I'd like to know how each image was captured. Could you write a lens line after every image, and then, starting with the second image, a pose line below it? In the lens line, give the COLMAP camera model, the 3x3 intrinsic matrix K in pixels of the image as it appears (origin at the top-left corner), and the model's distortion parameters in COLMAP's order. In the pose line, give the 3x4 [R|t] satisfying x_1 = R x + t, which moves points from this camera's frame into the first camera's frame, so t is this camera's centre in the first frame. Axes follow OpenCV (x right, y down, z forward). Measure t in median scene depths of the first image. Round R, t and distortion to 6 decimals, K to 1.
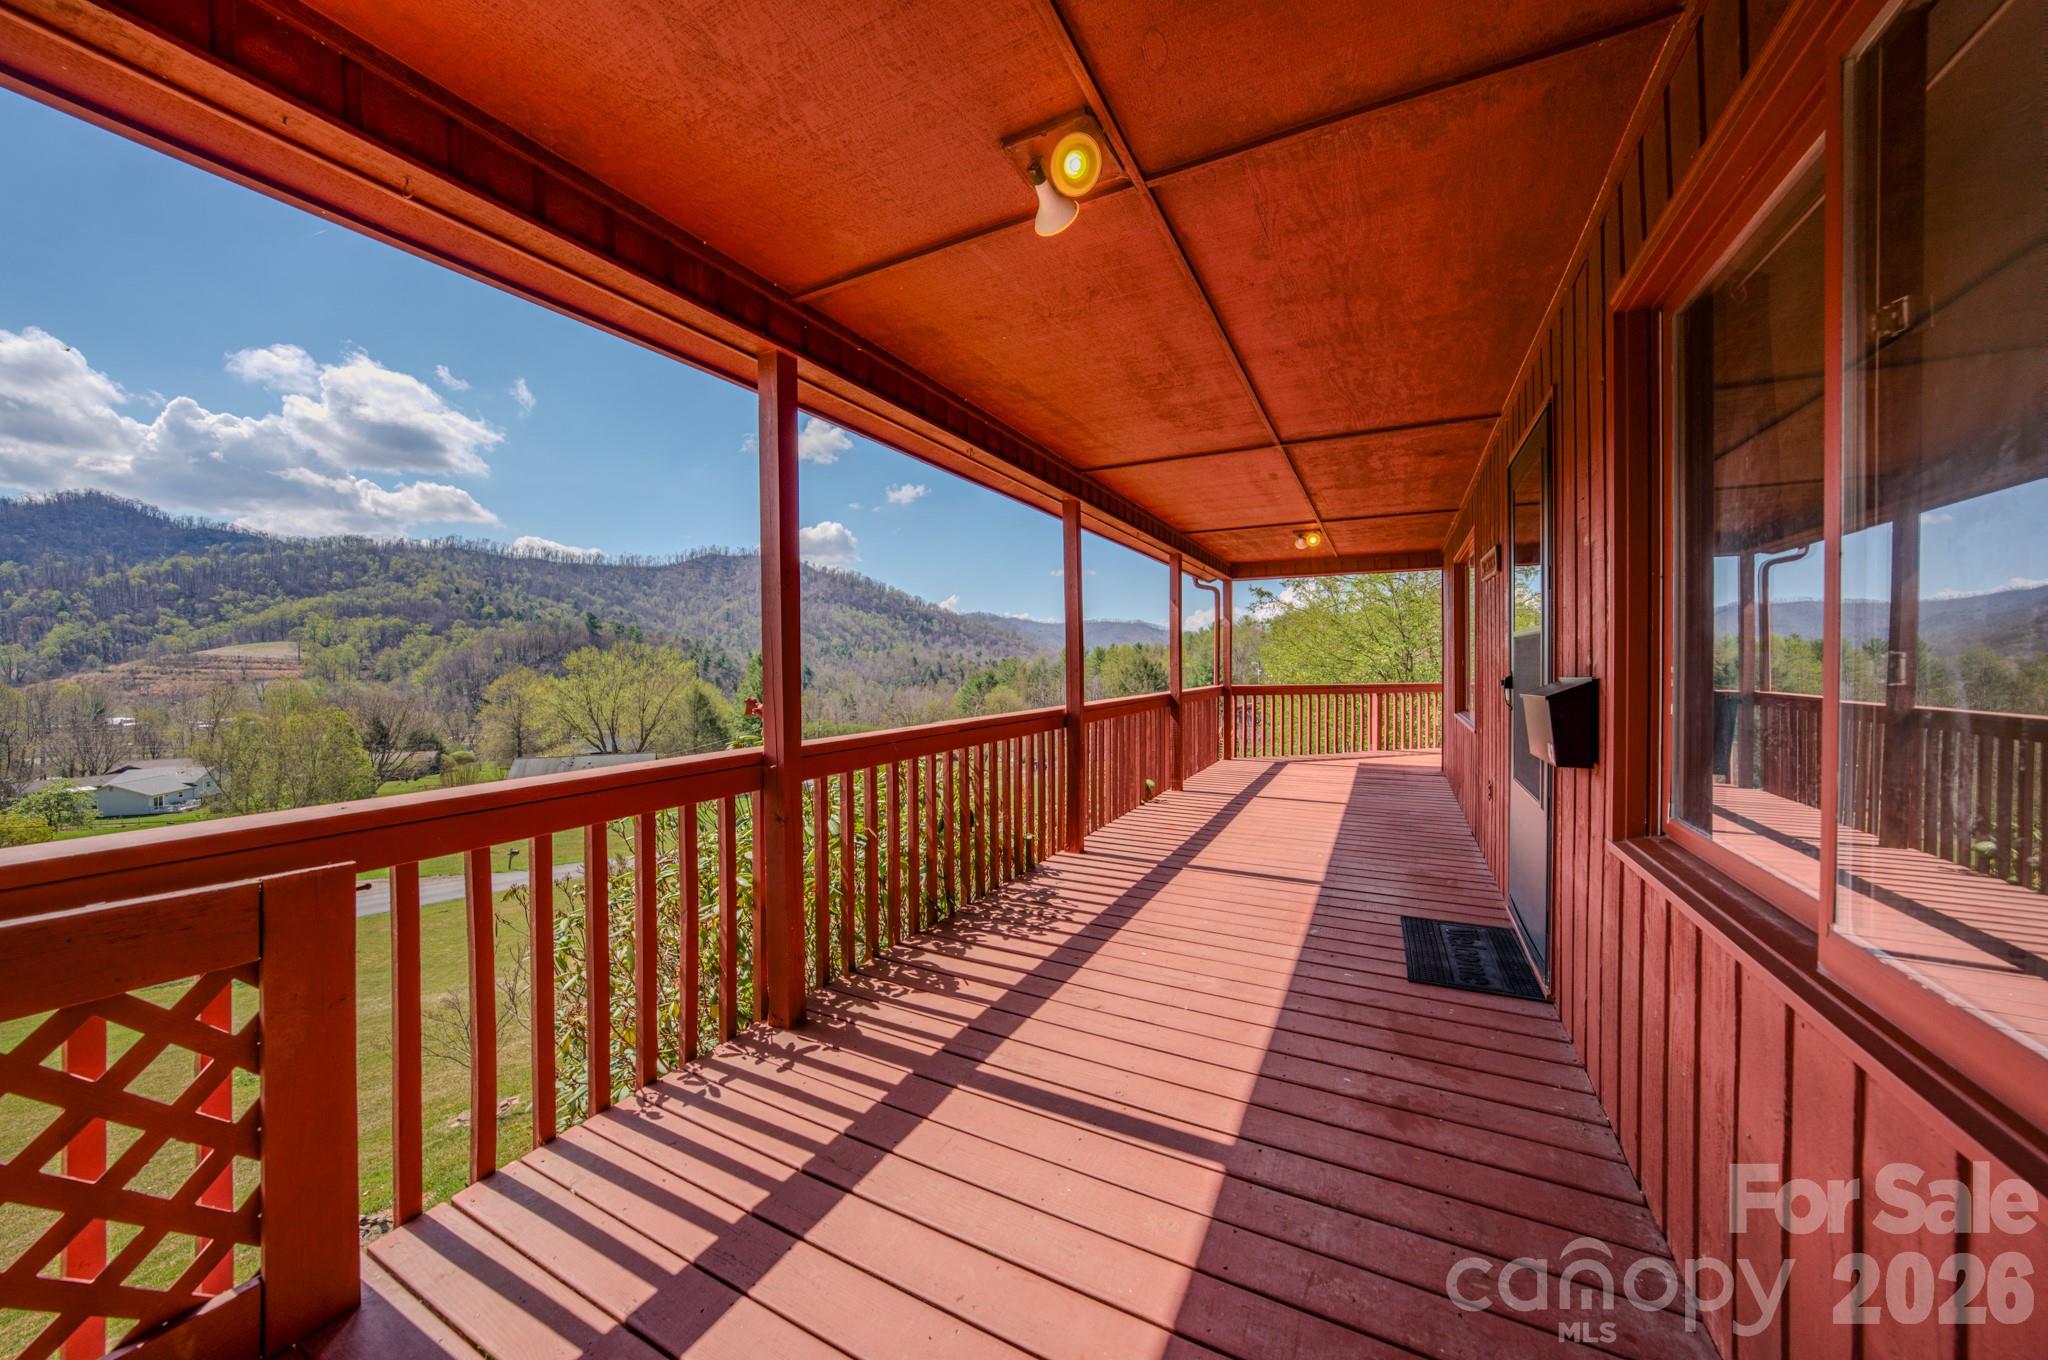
lens RADIAL K [[704.3, 0, 1022.0], [0, 704.3, 671.6], [0, 0, 1]] dist [-0.030511, 0.005682]
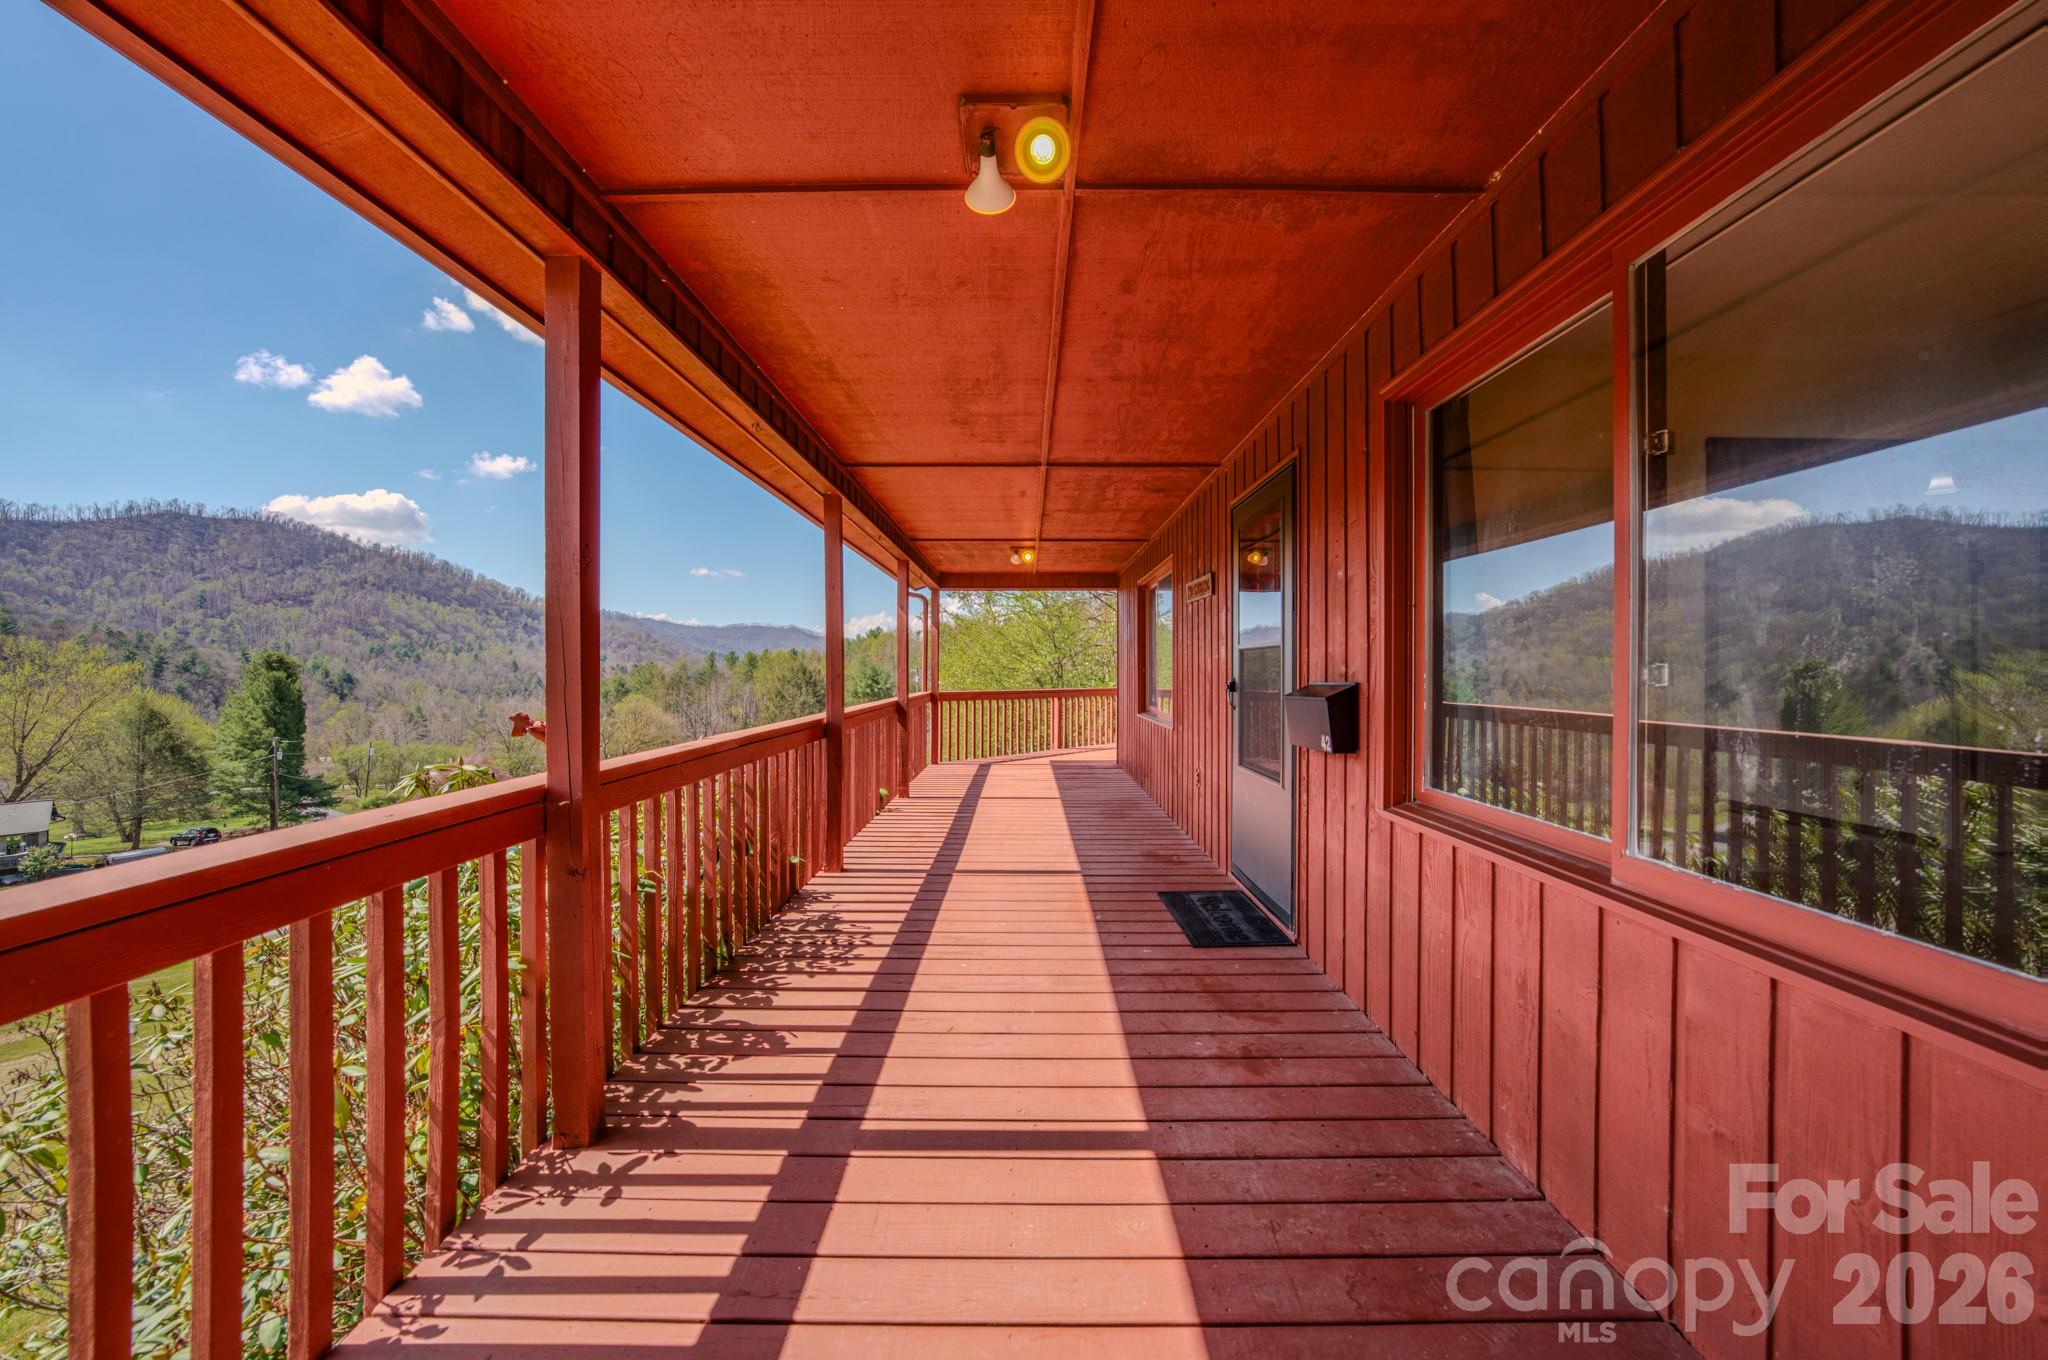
lens RADIAL K [[704.3, 0, 1022.0], [0, 704.3, 671.6], [0, 0, 1]] dist [-0.030511, 0.005682]
pose [[0.889980, 0.004577, 0.455976, -0.216600], [-0.000128, 0.999952, -0.009786, 0.001295], [-0.455999, 0.008651, 0.889938, 0.092301]]
